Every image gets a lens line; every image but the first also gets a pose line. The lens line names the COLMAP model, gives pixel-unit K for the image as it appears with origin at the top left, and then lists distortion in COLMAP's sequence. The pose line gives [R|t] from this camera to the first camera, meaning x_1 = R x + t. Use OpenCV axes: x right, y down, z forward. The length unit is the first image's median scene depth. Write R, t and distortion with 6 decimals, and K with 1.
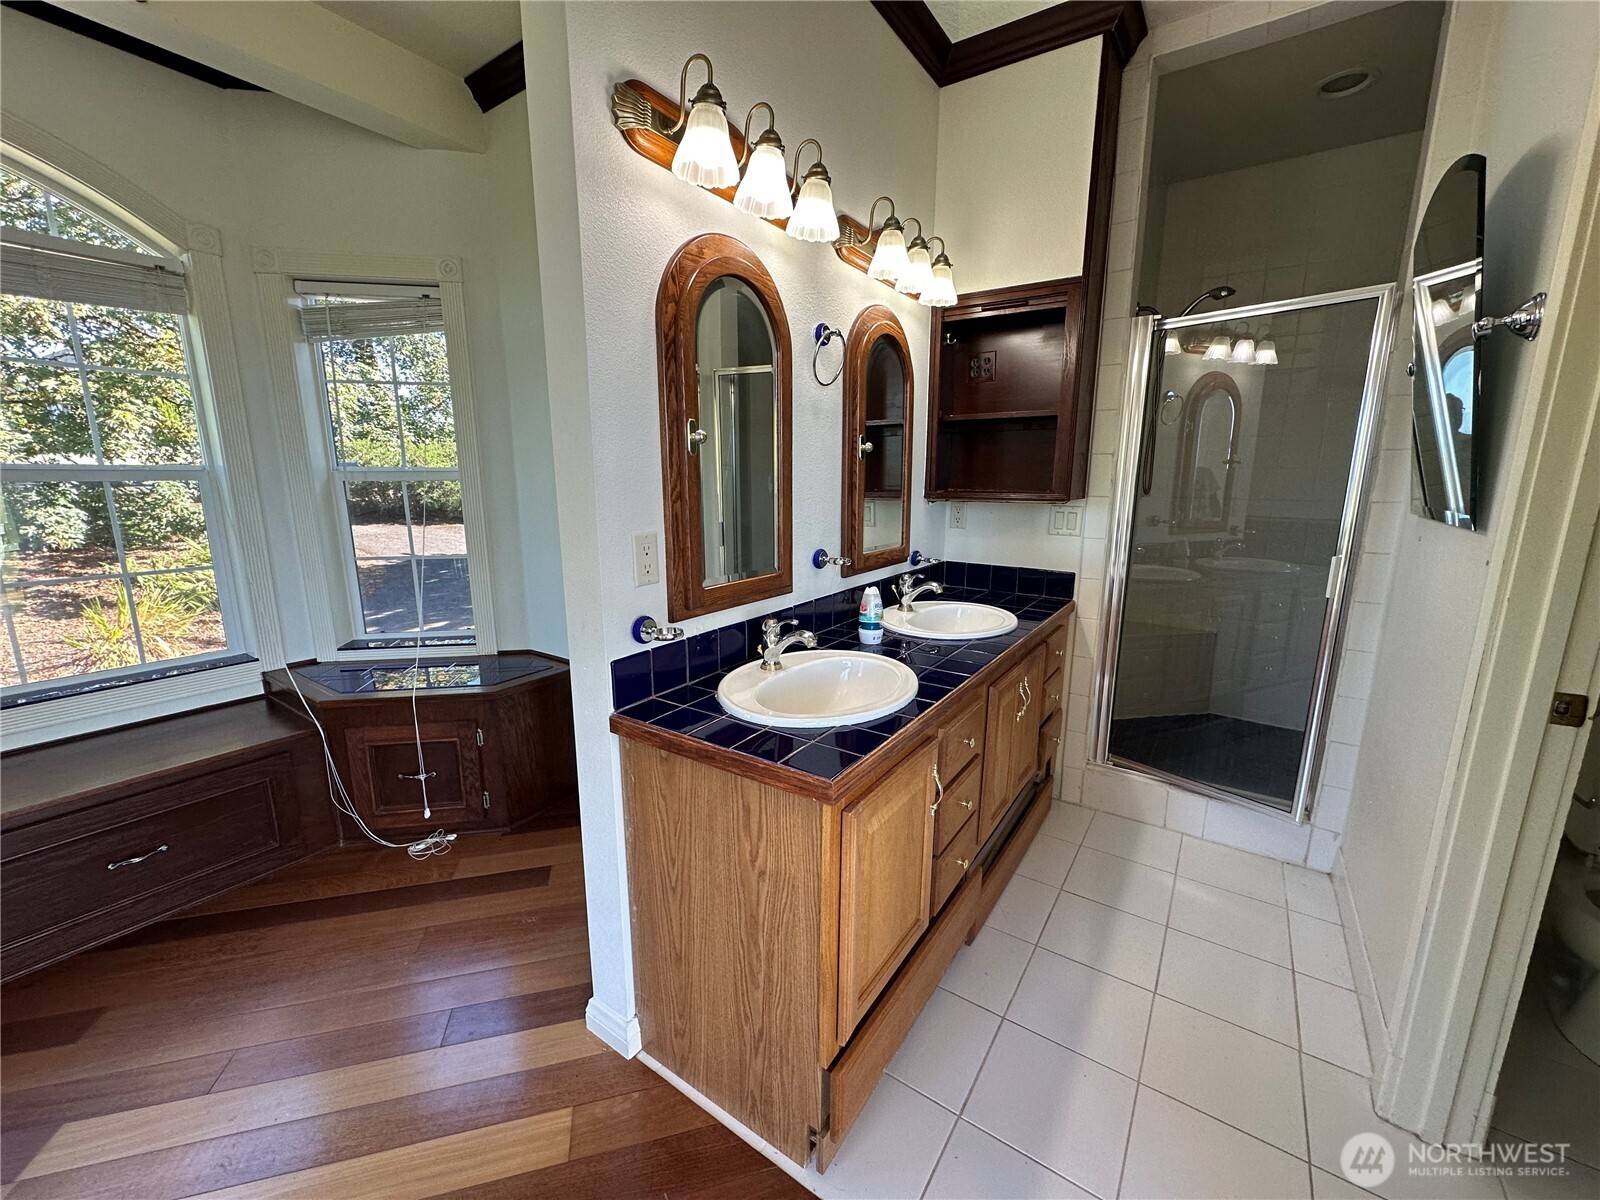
lens RADIAL K [[637.5, 0, 803.0], [0, 637.5, 599.9], [0, 0, 1]] dist [-0.002909, 0.000240]
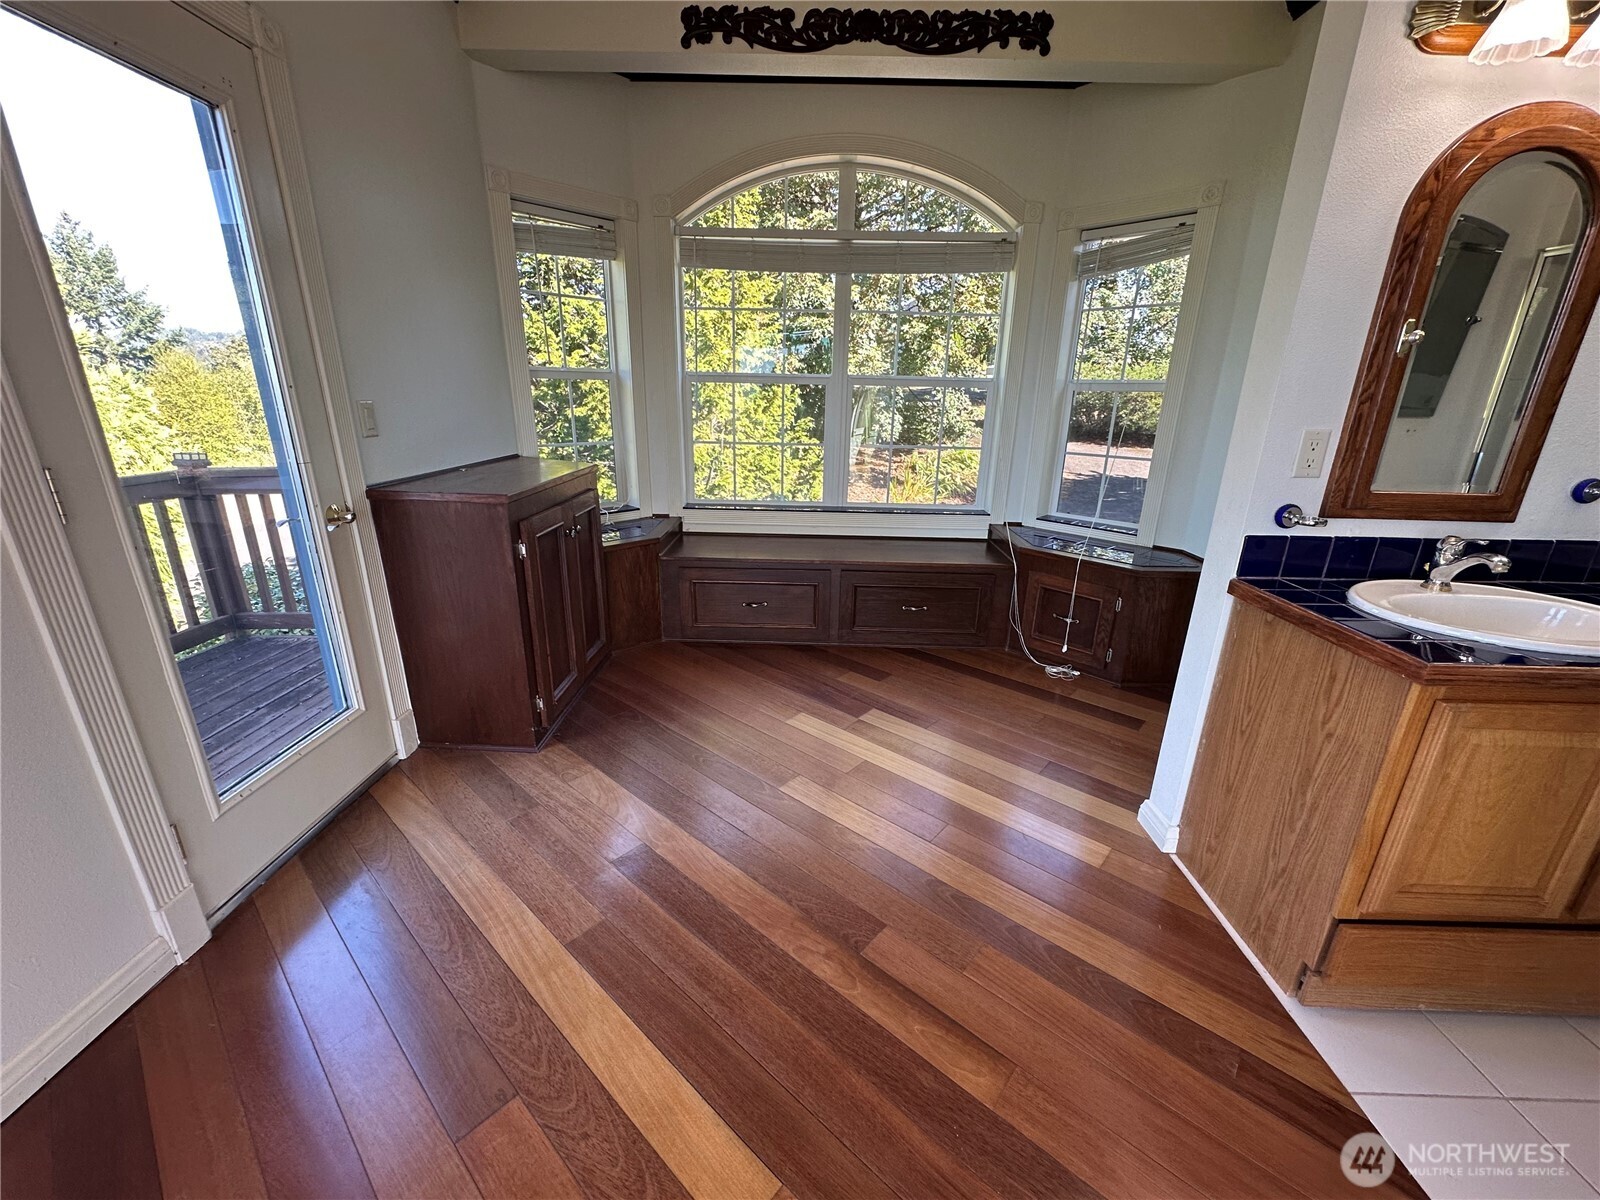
lens RADIAL K [[637.5, 0, 795.0], [0, 637.5, 600.9], [0, 0, 1]] dist [-0.002909, 0.000240]
pose [[0.546037, 0.270925, -0.792744, 0.127308], [-0.179852, 0.962111, 0.204927, 0.070280], [0.818228, 0.030679, 0.574074, -0.223656]]
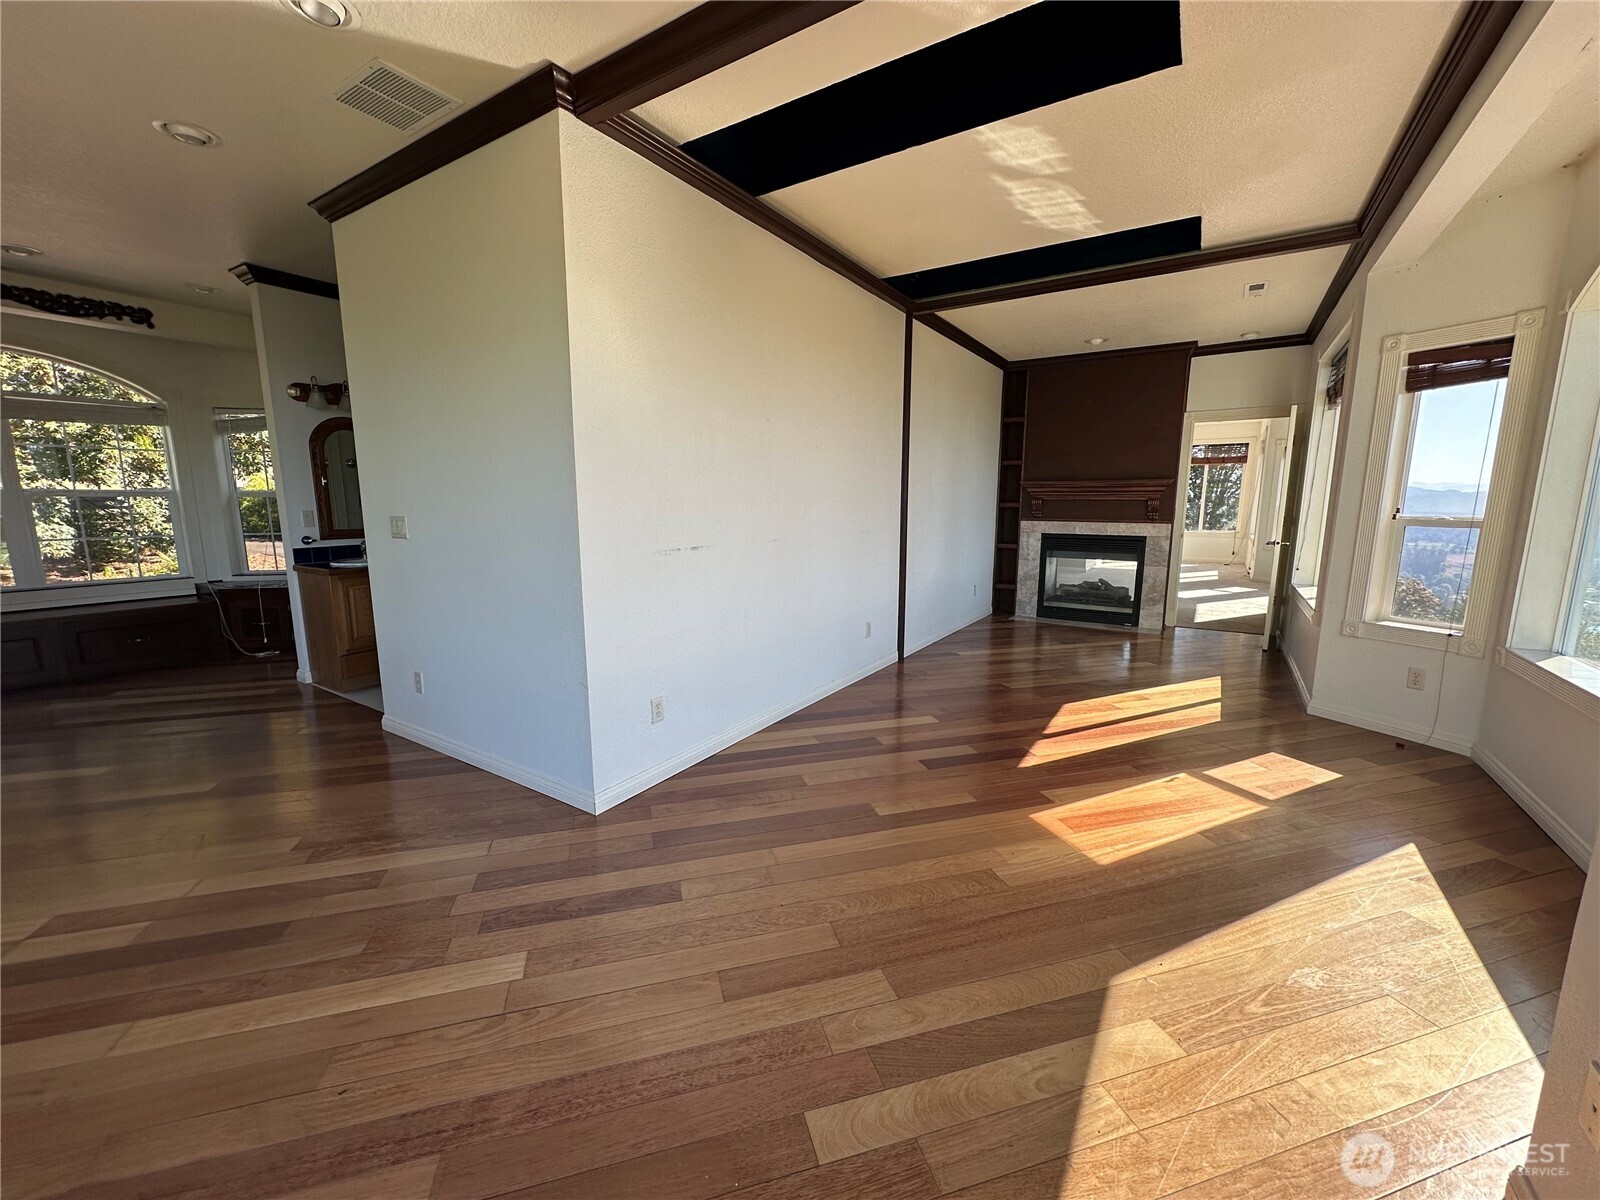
lens RADIAL K [[637.5, 0, 802.8], [0, 637.5, 601.9], [0, 0, 1]] dist [-0.002909, 0.000240]
pose [[0.999692, -0.003463, 0.024559, 1.298717], [0.004320, 0.999381, -0.034910, 0.286805], [-0.024423, 0.035005, 0.999089, -1.352808]]
